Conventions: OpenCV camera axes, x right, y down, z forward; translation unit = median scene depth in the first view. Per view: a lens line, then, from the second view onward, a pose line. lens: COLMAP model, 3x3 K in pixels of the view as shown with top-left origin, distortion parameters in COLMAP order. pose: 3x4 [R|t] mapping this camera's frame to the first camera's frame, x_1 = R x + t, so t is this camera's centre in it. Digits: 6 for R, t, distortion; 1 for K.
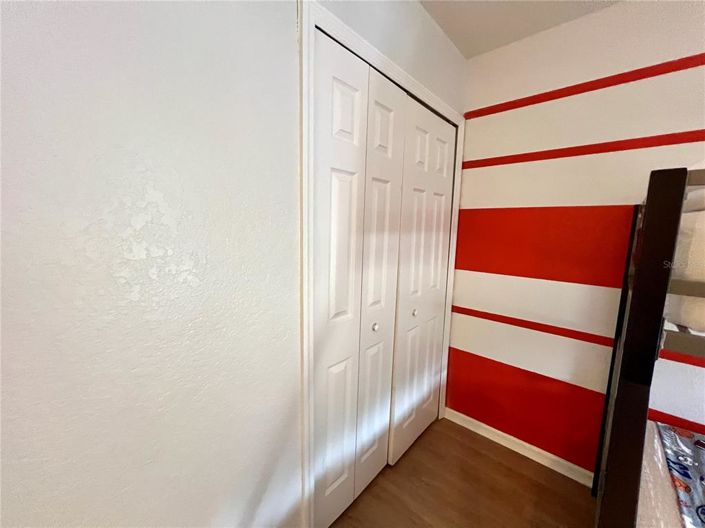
lens RADIAL K [[282.0, 0, 352.5], [0, 282.0, 264.0], [0, 0, 1]] dist [-0.008924, -0.000459]
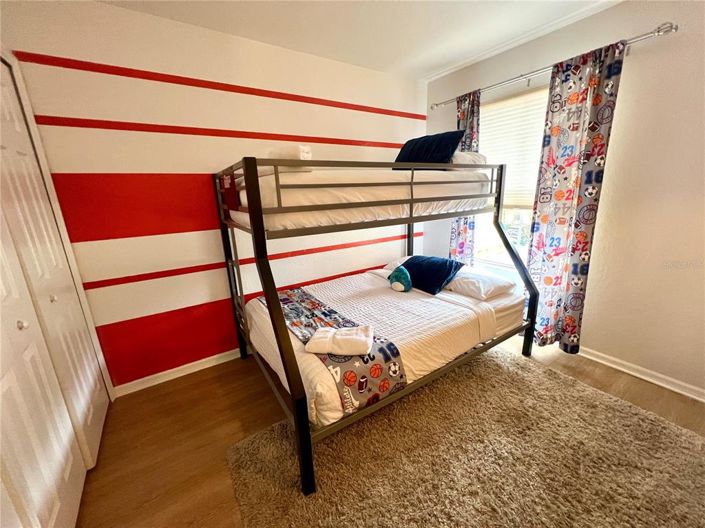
lens RADIAL K [[282.0, 0, 352.5], [0, 282.0, 264.0], [0, 0, 1]] dist [-0.008924, -0.000459]
pose [[0.244030, -0.267868, 0.932039, -0.294171], [0.165652, 0.958483, 0.232097, 0.026425], [-0.955515, 0.097756, 0.278272, -0.093201]]
